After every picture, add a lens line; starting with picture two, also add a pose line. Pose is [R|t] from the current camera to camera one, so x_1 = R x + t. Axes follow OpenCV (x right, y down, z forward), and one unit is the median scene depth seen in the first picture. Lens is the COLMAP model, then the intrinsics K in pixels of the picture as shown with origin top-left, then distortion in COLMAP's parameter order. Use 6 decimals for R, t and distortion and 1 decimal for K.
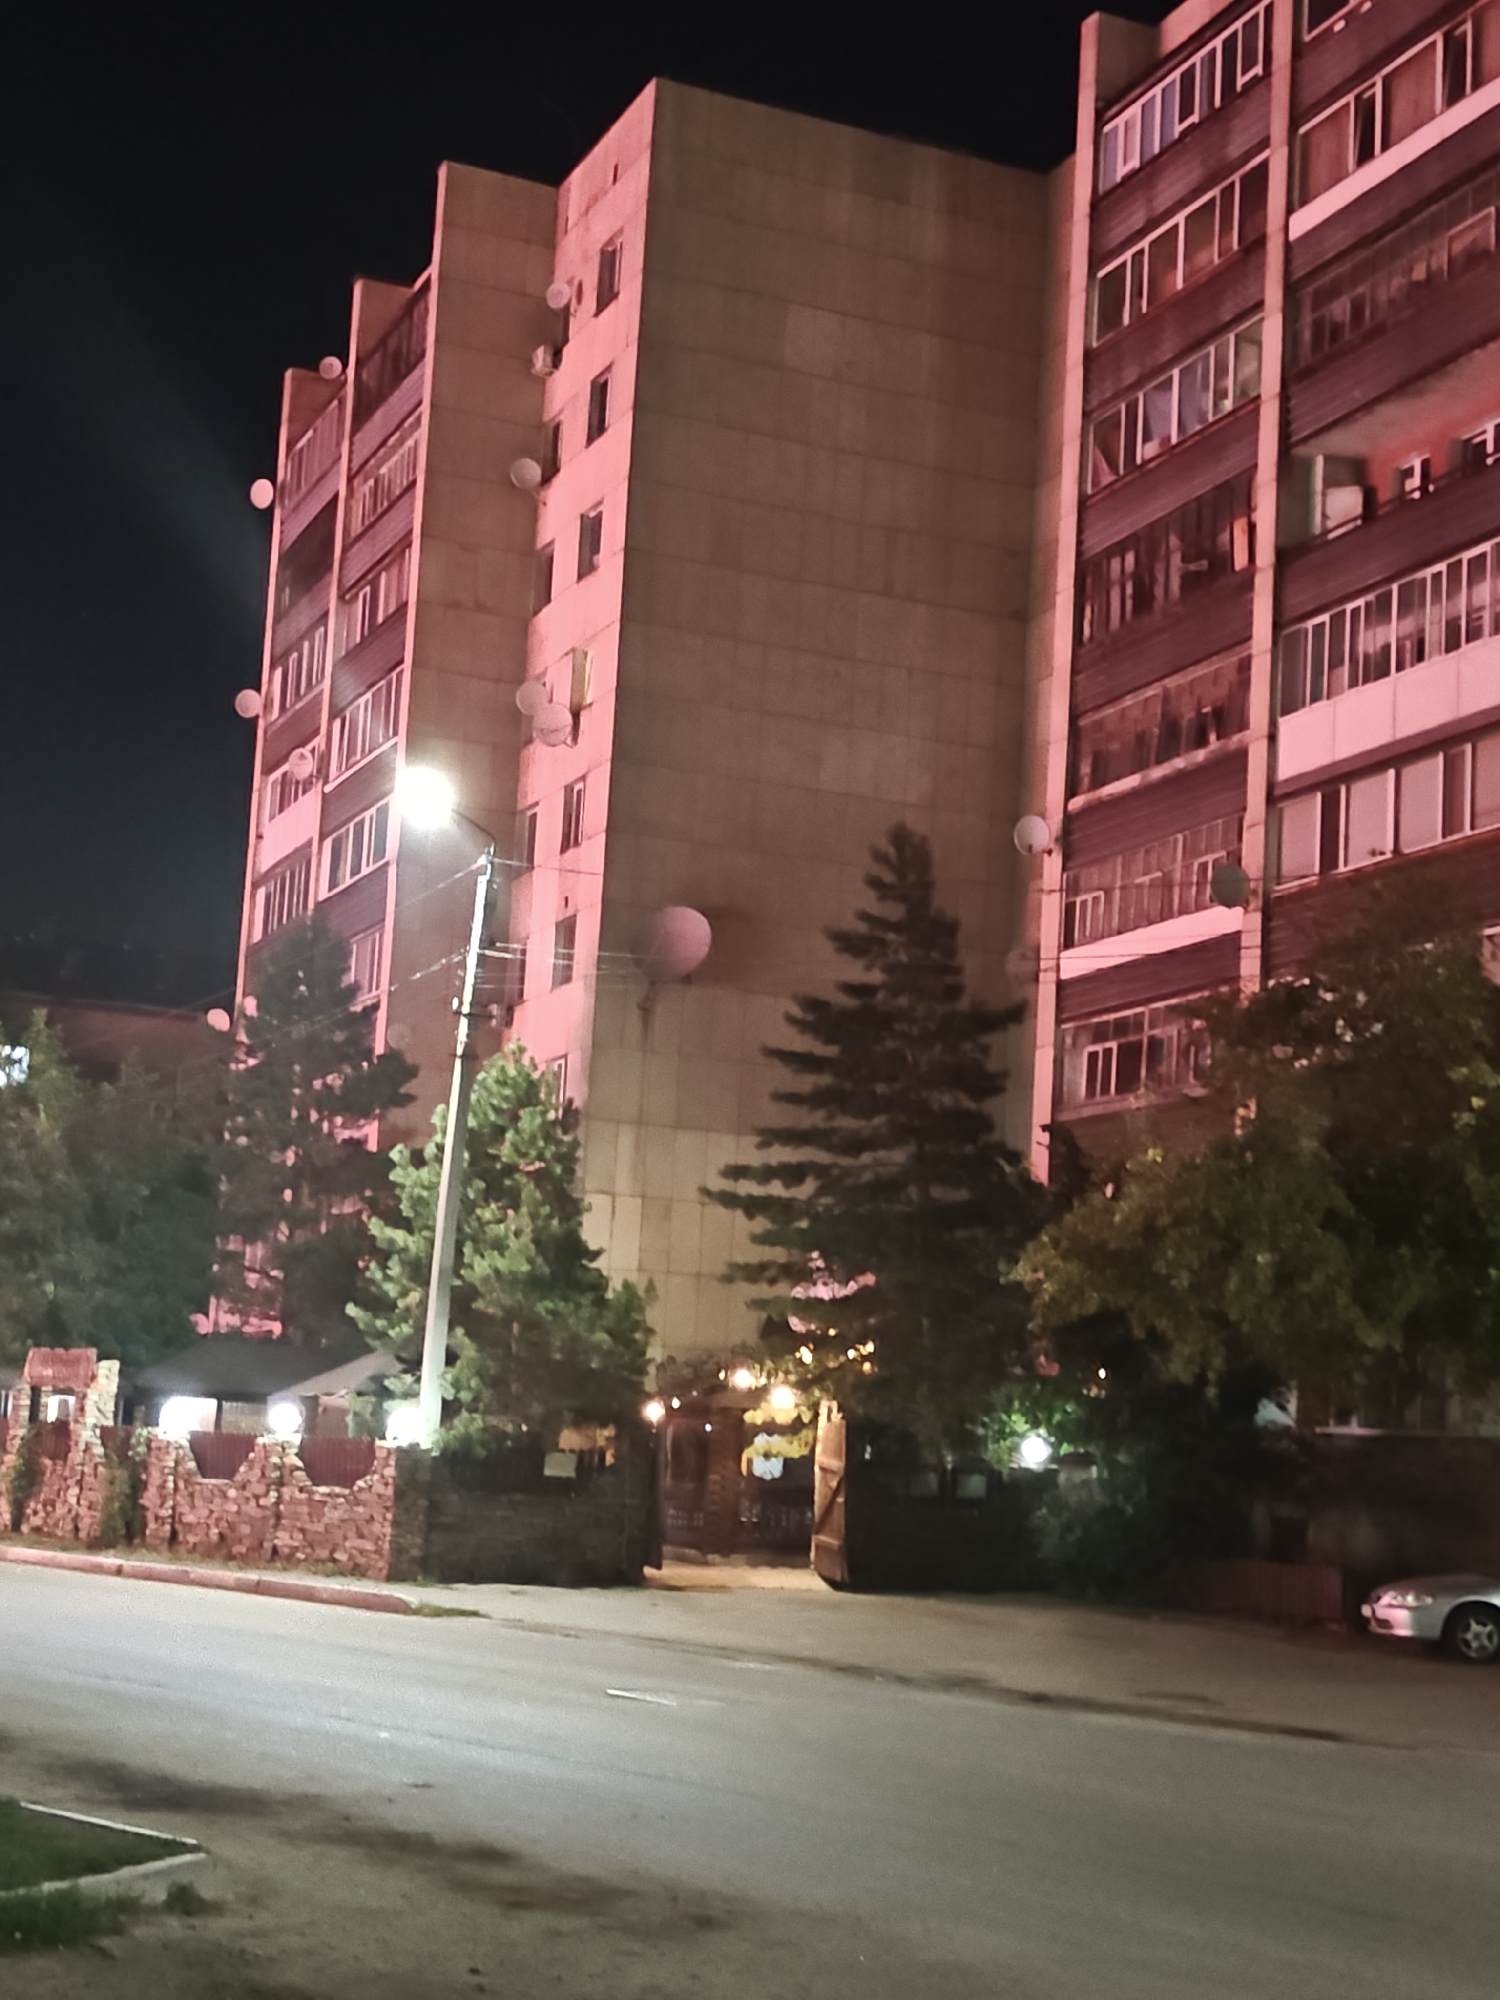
lens RADIAL K [[2867.5, 0, 740.4], [0, 2867.5, 998.1], [0, 0, 1]] dist [0.063405, 0.000000]
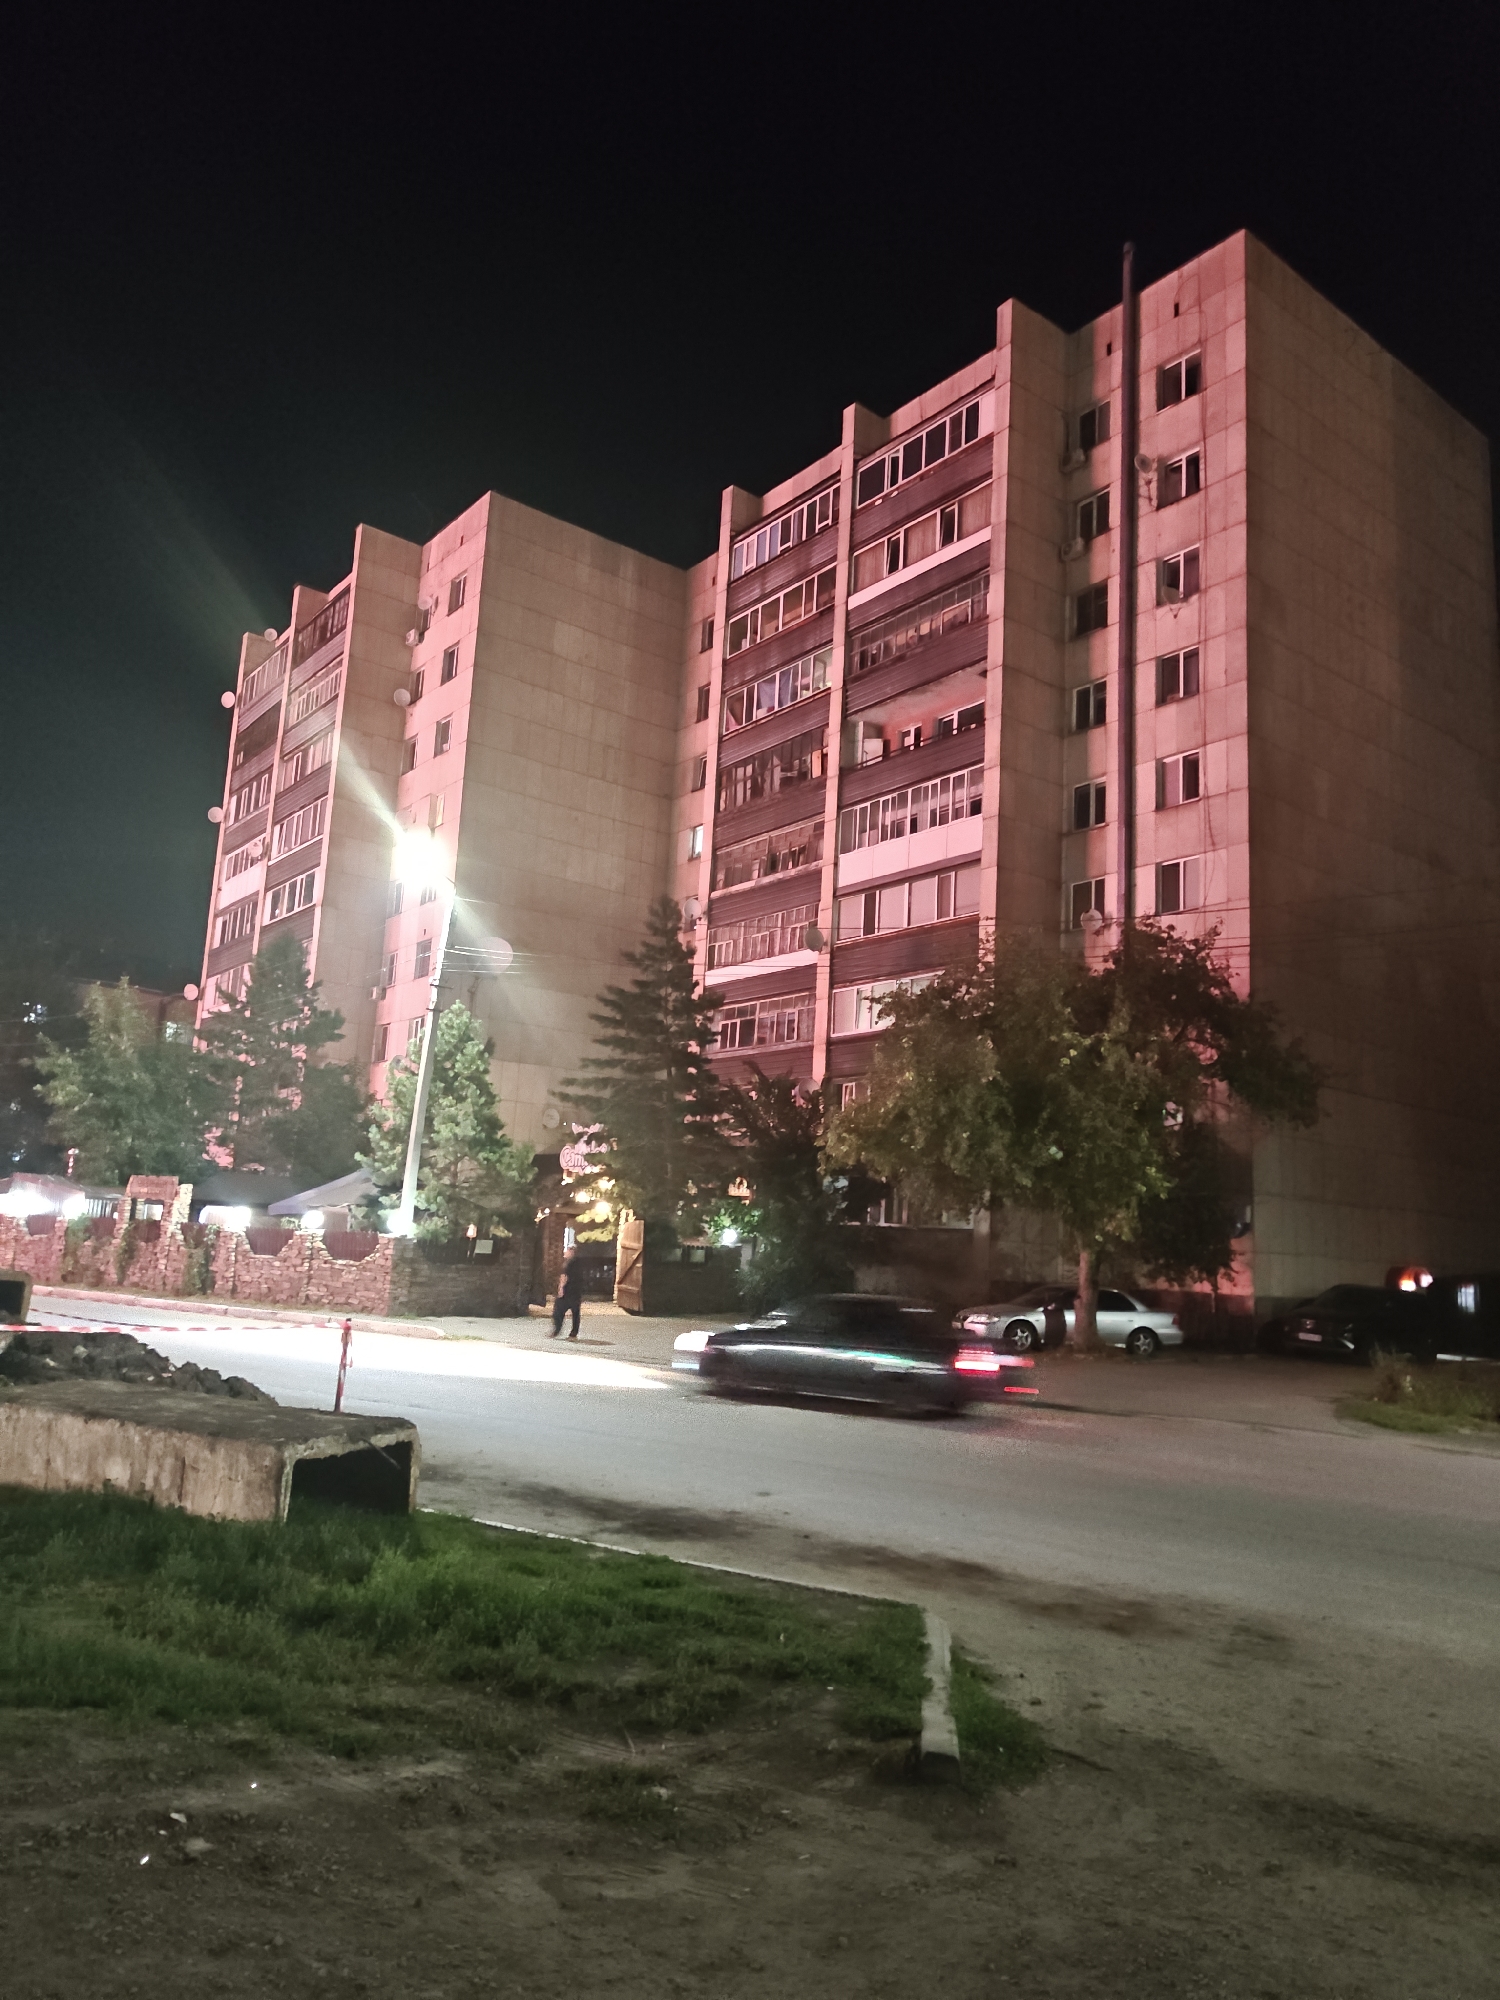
lens RADIAL K [[1395.5, 0, 765.7], [0, 1395.5, 1001.5], [0, 0, 1]] dist [0.035218, -0.019137]
pose [[0.965400, 0.041850, 0.257392, -0.096391], [-0.041042, 0.999121, -0.008515, 0.011080], [-0.257522, -0.002344, 0.966270, 0.106880]]
